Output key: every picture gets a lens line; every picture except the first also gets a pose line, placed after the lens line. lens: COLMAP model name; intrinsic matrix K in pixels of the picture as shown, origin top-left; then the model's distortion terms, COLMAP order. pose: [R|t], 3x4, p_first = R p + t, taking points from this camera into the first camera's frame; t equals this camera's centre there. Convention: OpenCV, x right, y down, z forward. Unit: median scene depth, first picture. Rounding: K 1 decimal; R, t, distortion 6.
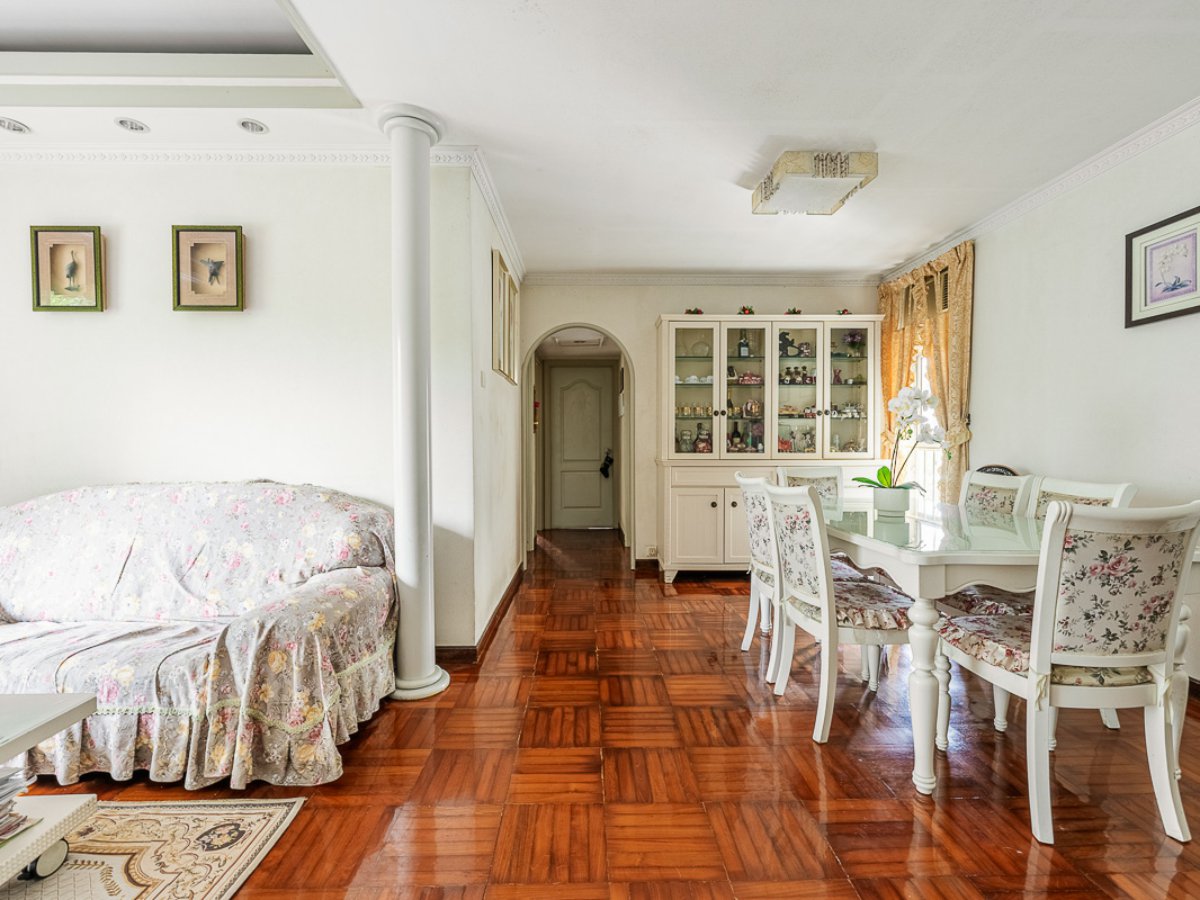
lens RADIAL K [[562.4, 0, 598.3], [0, 562.4, 451.7], [0, 0, 1]] dist [0.002886, 0.000224]
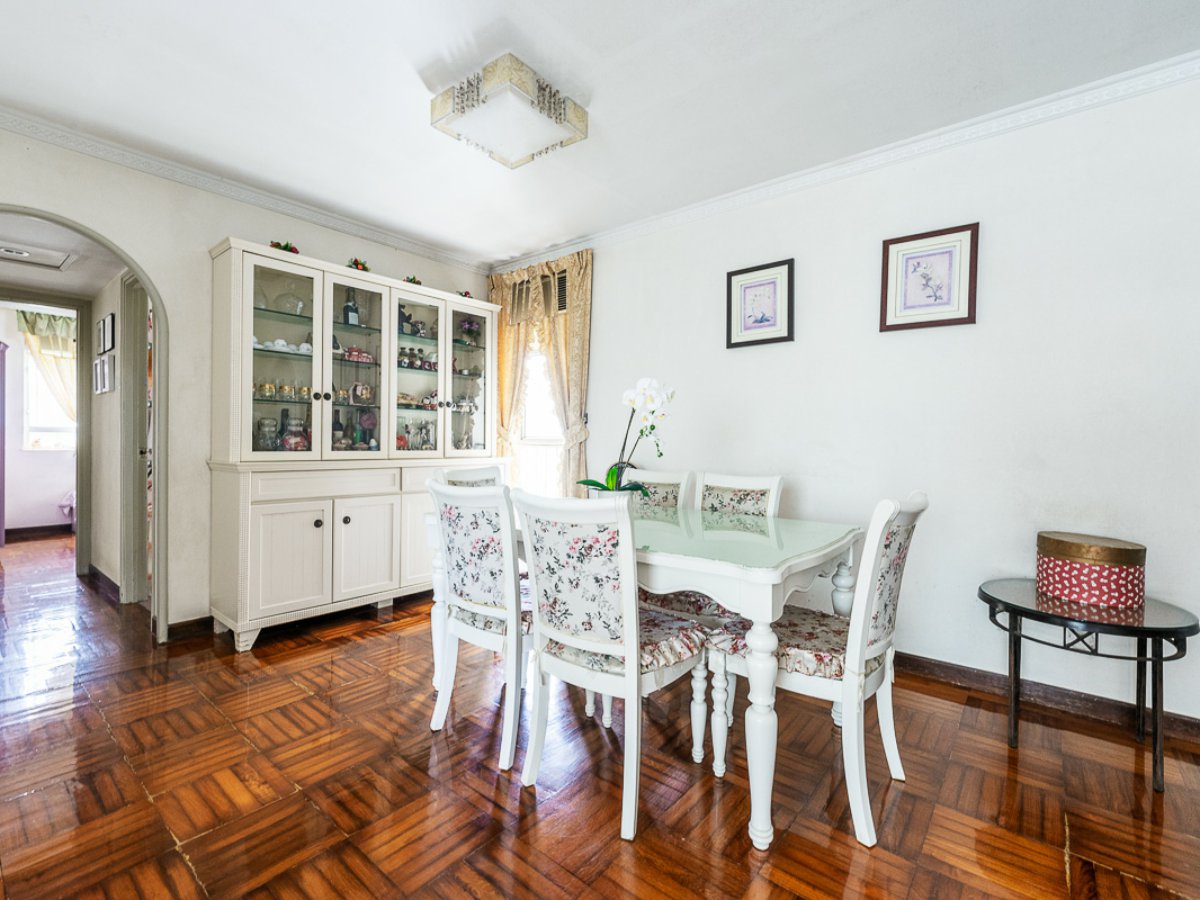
lens RADIAL K [[547.1, 0, 596.9], [0, 547.1, 444.7], [0, 0, 1]] dist [0.007764, -0.000410]
pose [[0.648578, 0.003732, 0.761139, -0.094079], [0.001323, 0.999981, -0.006031, -0.001508], [-0.761147, 0.004918, 0.648561, 0.270703]]
